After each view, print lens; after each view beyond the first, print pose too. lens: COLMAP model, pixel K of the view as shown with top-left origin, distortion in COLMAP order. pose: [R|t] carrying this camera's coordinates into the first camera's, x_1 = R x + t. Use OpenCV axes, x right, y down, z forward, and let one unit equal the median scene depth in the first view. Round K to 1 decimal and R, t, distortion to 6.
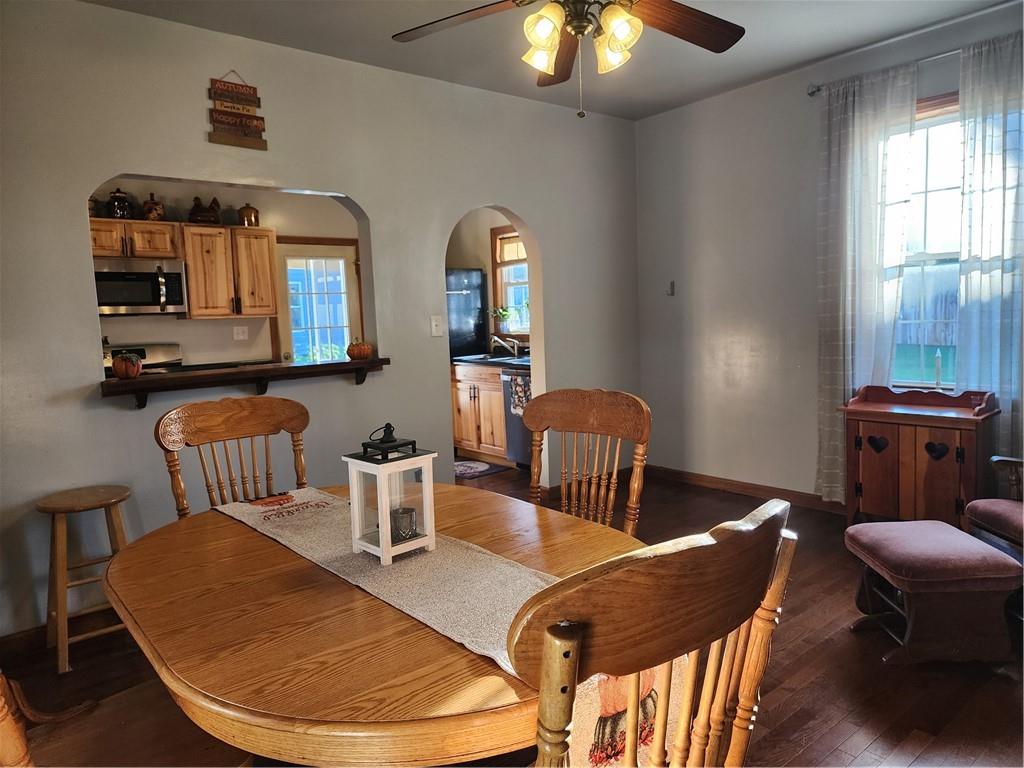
lens RADIAL K [[682.1, 0, 512.4], [0, 682.1, 376.3], [0, 0, 1]] dist [0.062595, -0.053778]
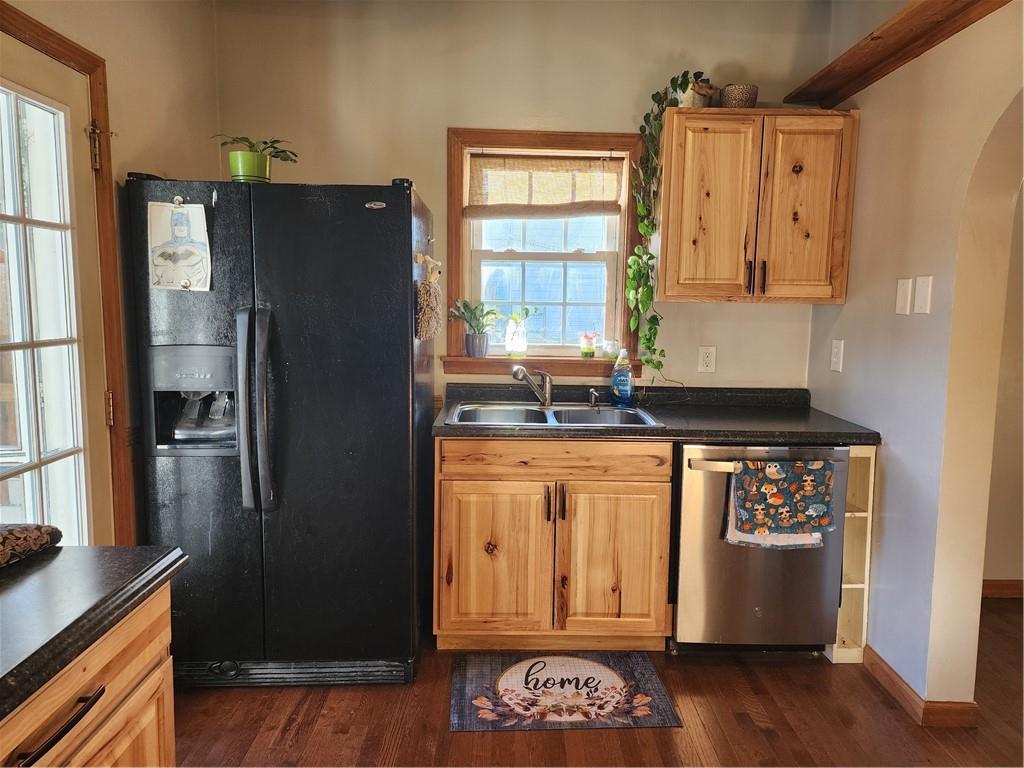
lens RADIAL K [[682.1, 0, 513.2], [0, 682.1, 374.9], [0, 0, 1]] dist [0.062595, -0.053778]
pose [[0.635633, -0.038874, 0.771012, -0.408423], [0.034740, 0.999160, 0.021737, -0.066806], [-0.771210, 0.012969, 0.636449, 0.763693]]
